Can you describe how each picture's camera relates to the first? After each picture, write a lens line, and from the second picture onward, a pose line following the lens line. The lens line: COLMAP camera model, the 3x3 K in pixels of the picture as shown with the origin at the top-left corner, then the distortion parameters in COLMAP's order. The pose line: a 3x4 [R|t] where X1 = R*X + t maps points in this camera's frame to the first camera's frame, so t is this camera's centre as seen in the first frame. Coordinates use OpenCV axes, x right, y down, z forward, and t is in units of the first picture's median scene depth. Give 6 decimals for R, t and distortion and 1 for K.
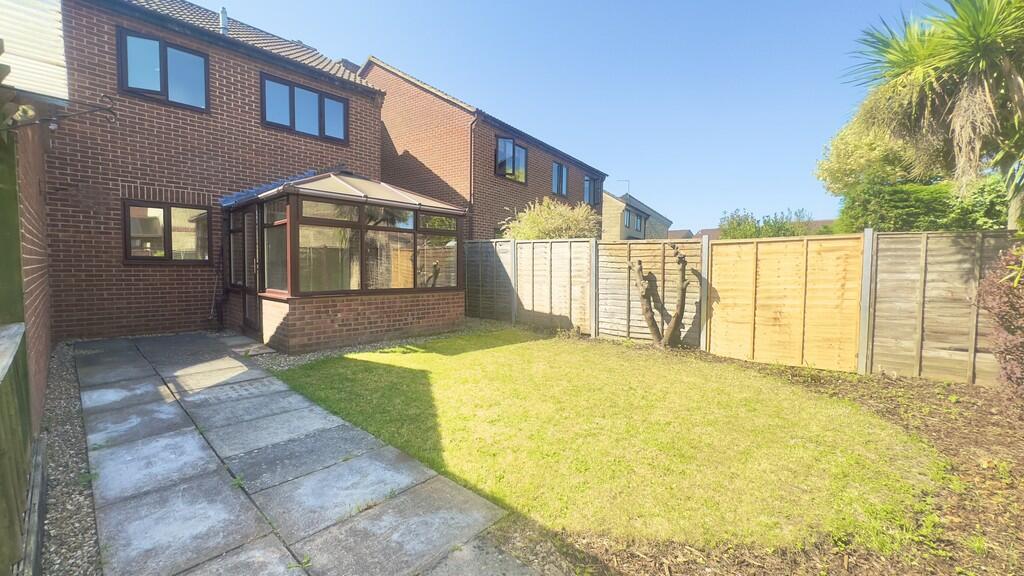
lens RADIAL K [[408.9, 0, 513.5], [0, 408.9, 286.1], [0, 0, 1]] dist [-0.002230, -0.000136]
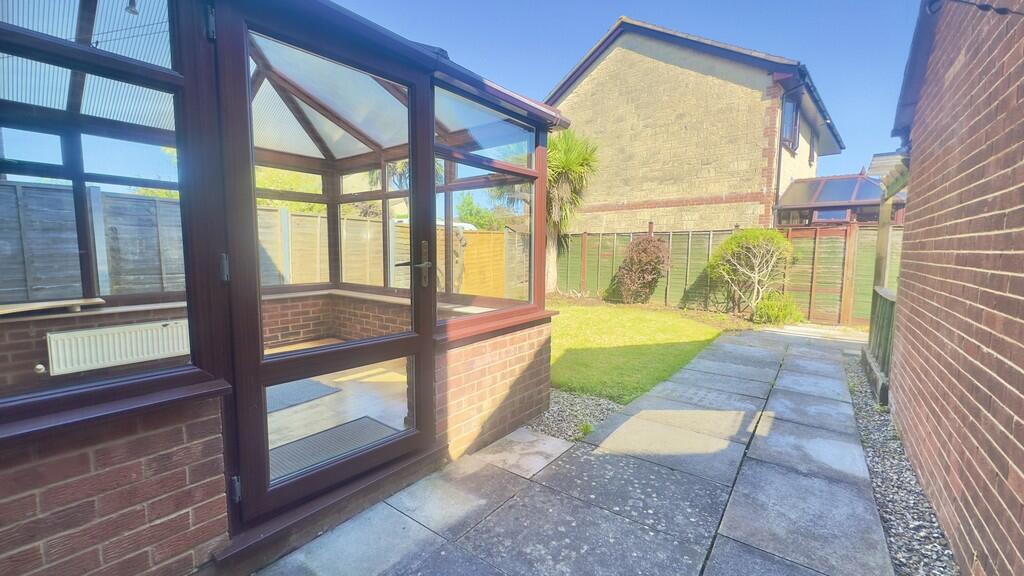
lens RADIAL K [[408.9, 0, 503.7], [0, 408.9, 288.5], [0, 0, 1]] dist [-0.002230, -0.000136]
pose [[-0.076613, -0.110304, 0.990941, -0.945566], [0.040713, 0.992687, 0.113646, -0.062527], [-0.996229, 0.049051, -0.071562, 0.934511]]
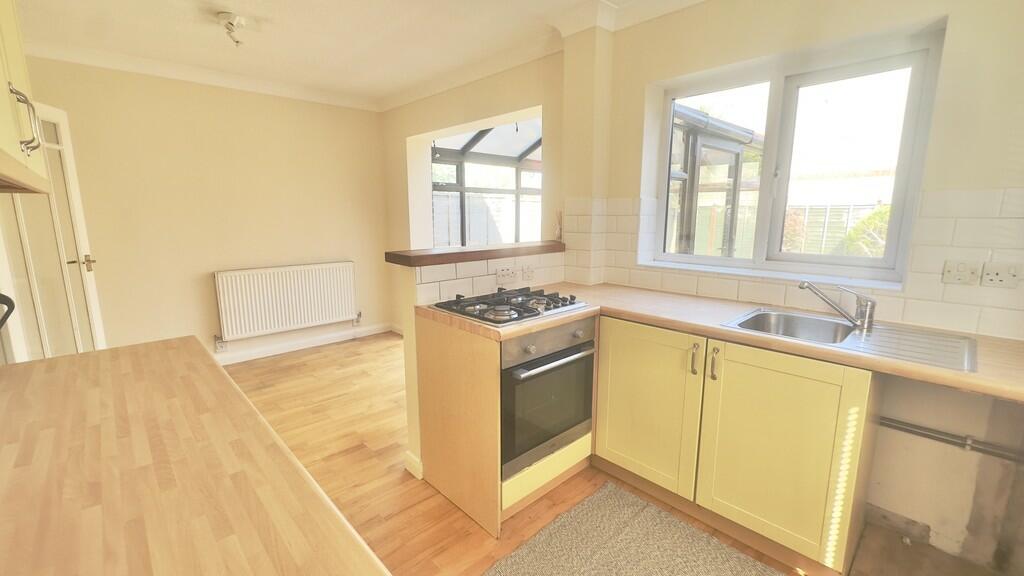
lens RADIAL K [[423.6, 0, 509.5], [0, 423.6, 289.2], [0, 0, 1]] dist [-0.005109, 0.000418]
pose [[0.074915, -0.191007, 0.978726, -1.251659], [0.048939, 0.981005, 0.187705, -0.120328], [-0.995988, 0.033836, 0.082840, 1.240601]]
